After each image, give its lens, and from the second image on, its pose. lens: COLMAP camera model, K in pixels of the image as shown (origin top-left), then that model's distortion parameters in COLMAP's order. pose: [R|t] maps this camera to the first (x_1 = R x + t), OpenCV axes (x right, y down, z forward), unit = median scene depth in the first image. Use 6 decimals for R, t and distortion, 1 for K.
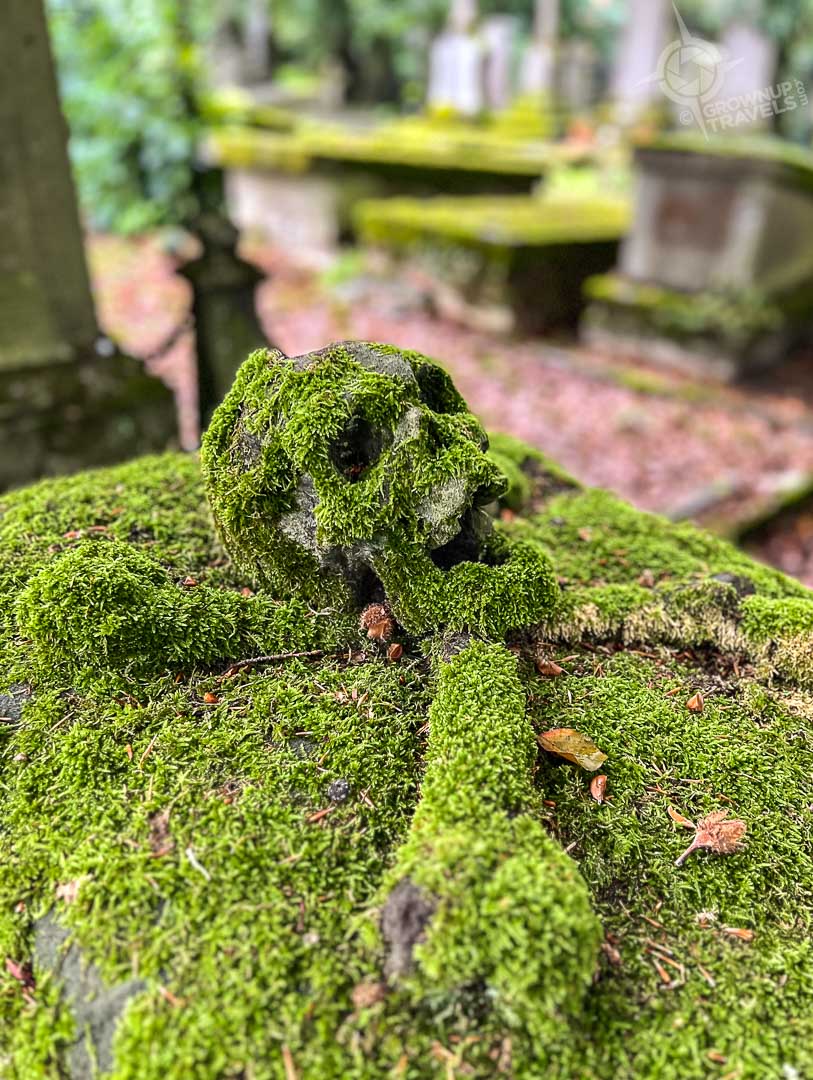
lens RADIAL K [[758.2, 0, 425.6], [0, 758.2, 540.8], [0, 0, 1]] dist [0.019323, -0.005015]
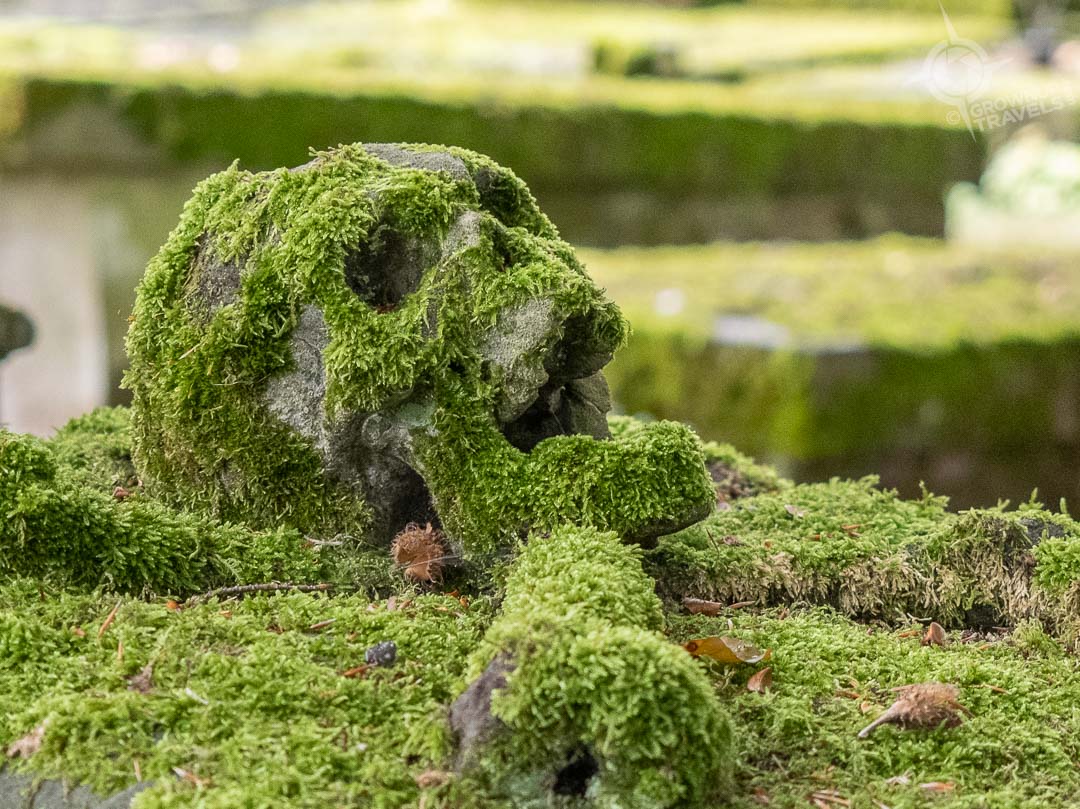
lens RADIAL K [[4048.0, 0, 540.0], [0, 4048.0, 404.5], [0, 0, 1]] dist [-0.867401, 16.978559]
pose [[0.999429, -0.031456, 0.012305, -0.003509], [0.033761, 0.919187, -0.392371, 1.375618], [0.001032, 0.392562, 0.919725, -2.198024]]
